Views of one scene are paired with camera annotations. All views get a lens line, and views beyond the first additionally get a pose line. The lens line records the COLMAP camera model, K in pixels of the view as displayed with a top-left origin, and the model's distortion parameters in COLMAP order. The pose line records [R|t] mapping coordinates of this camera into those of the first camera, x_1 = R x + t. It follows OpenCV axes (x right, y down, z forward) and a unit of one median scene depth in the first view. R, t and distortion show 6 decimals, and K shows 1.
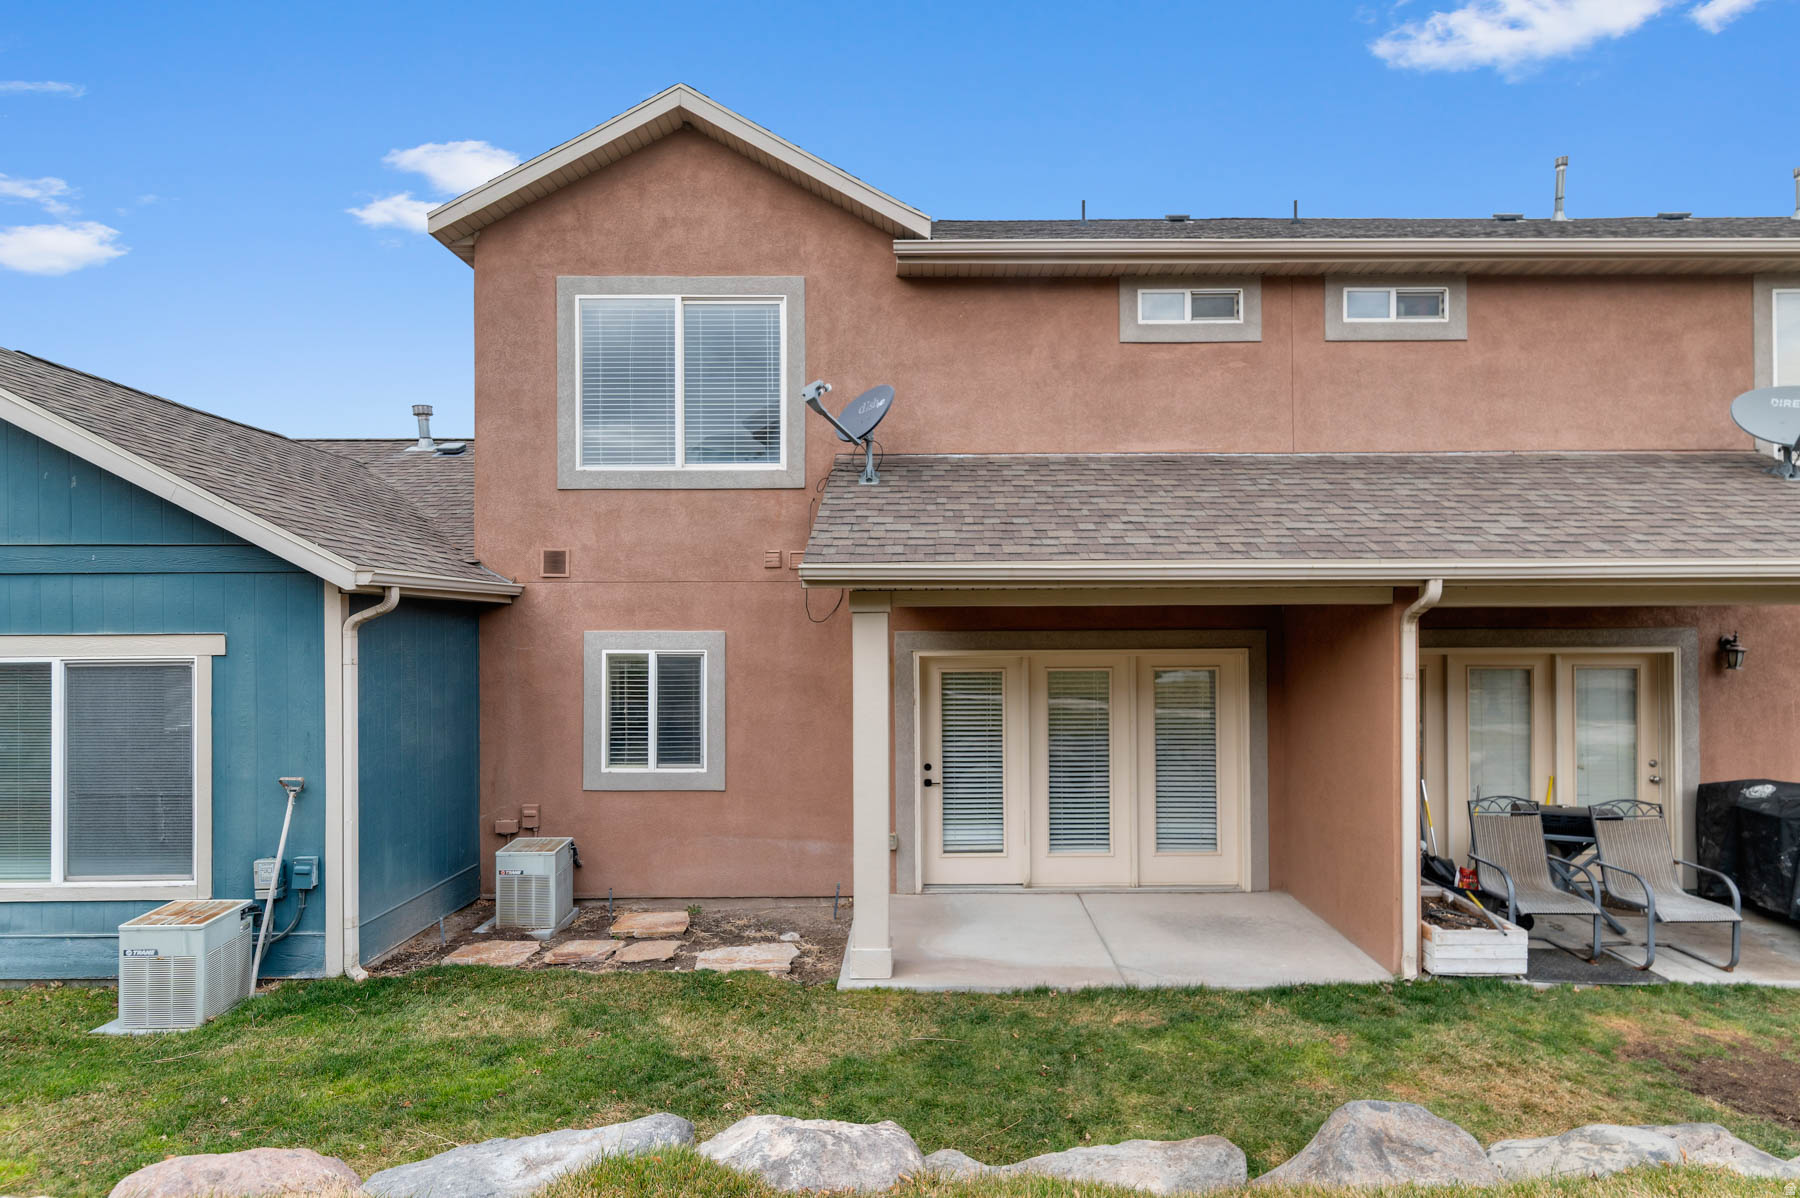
lens RADIAL K [[901.9, 0, 907.6], [0, 901.9, 629.8], [0, 0, 1]] dist [0.001093, 0.000102]
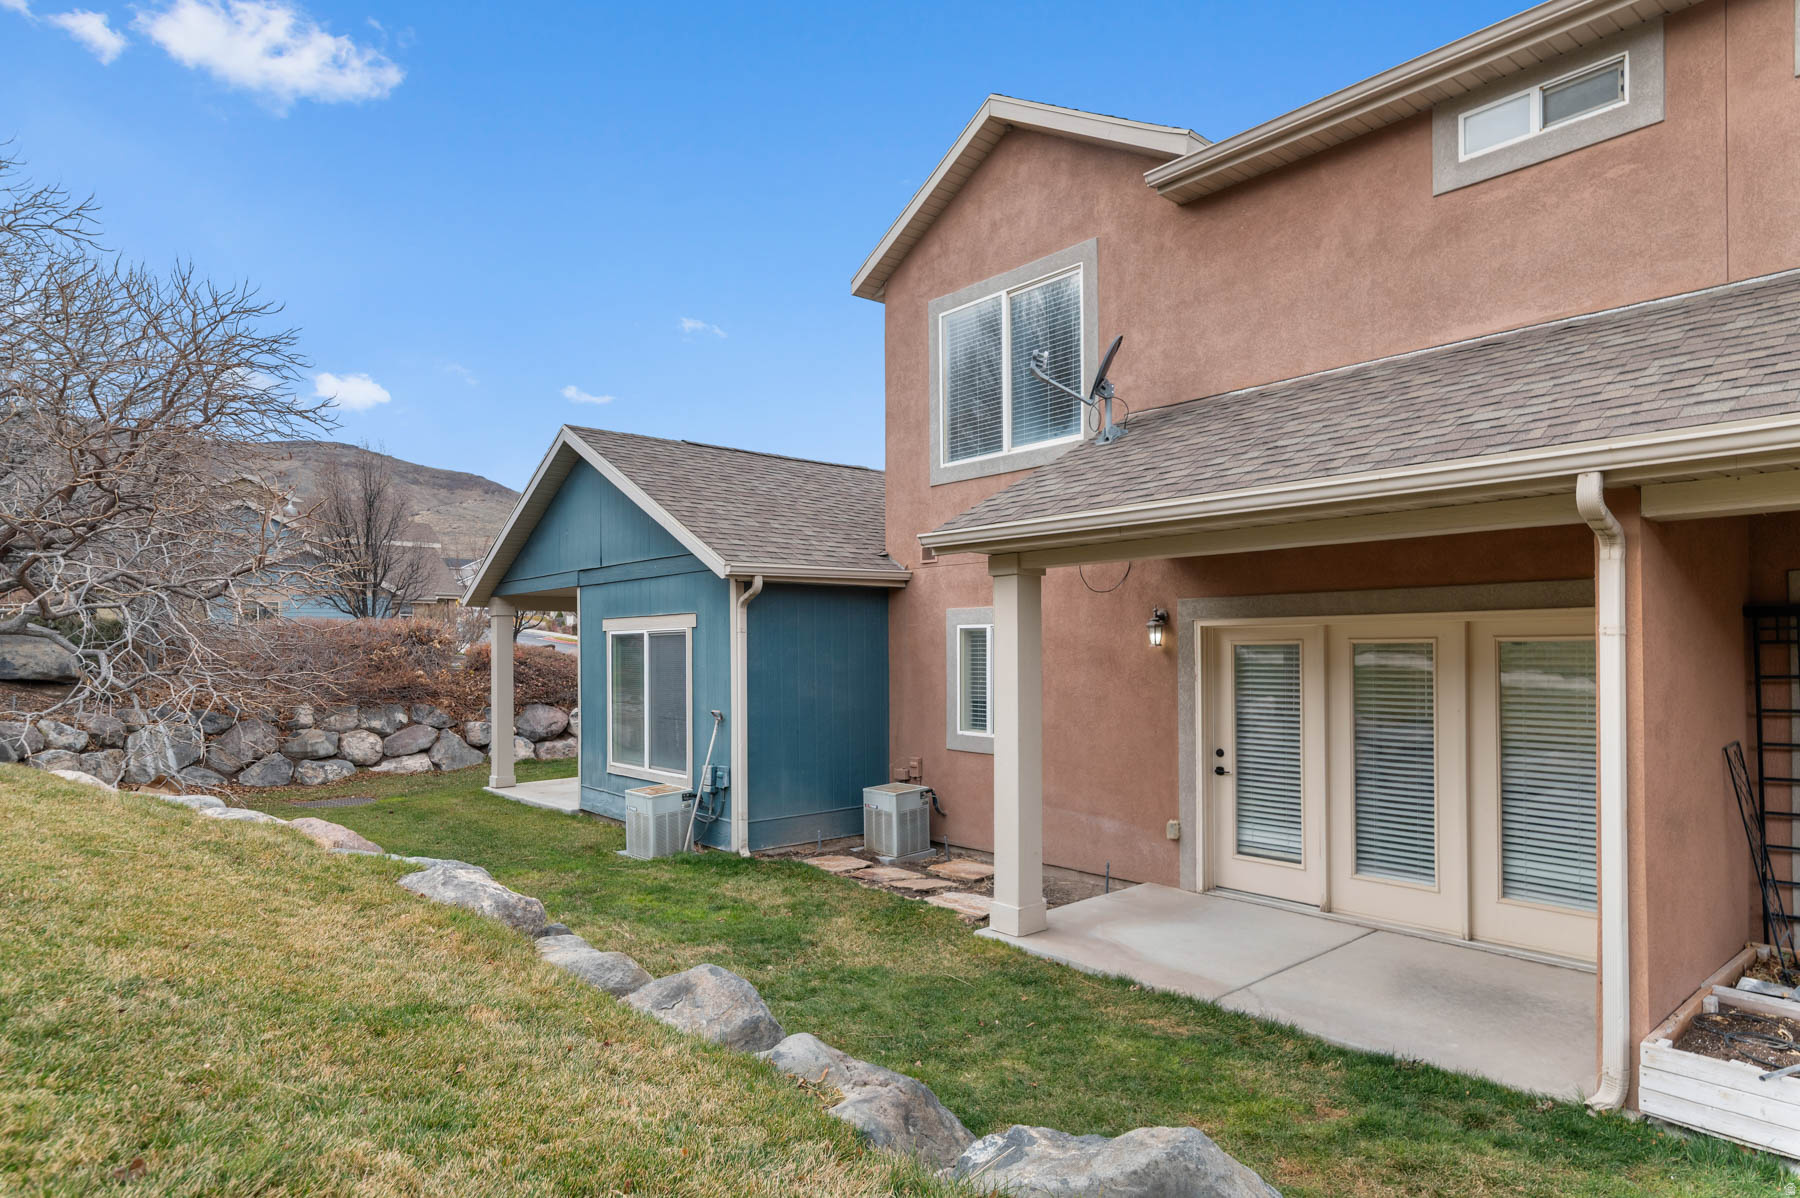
lens RADIAL K [[1018.4, 0, 903.3], [0, 1018.4, 644.2], [0, 0, 1]] dist [0.001970, 0.000496]
pose [[0.652071, -0.002037, -0.758155, 0.582075], [0.007344, 0.999966, 0.003631, 0.041250], [0.758122, -0.007936, 0.652064, 0.123852]]
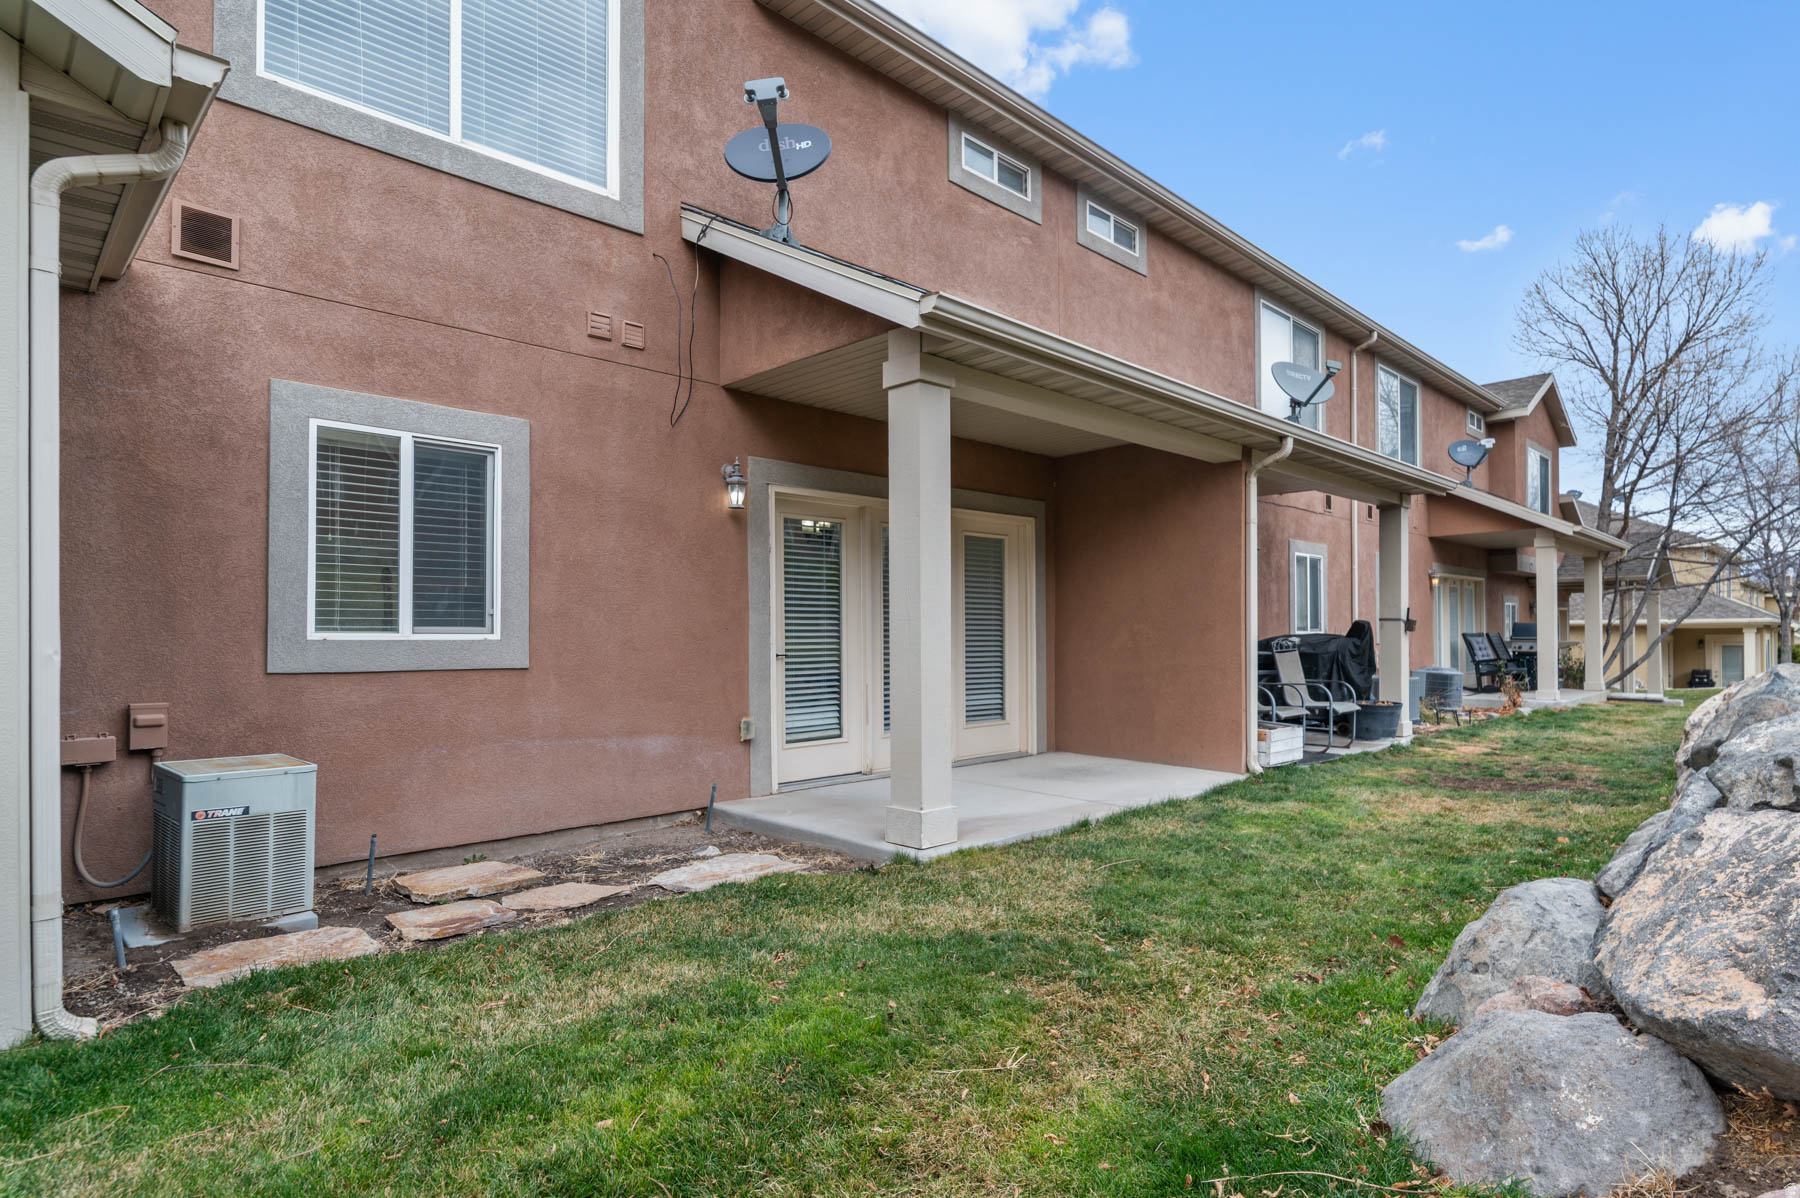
lens RADIAL K [[984.1, 0, 919.8], [0, 984.1, 631.0], [0, 0, 1]] dist [-0.000825, 0.000054]
pose [[0.689839, 0.008141, 0.723917, -0.519387], [-0.003681, 0.999963, -0.007737, 0.156873], [-0.723954, 0.002673, 0.689843, 0.316852]]
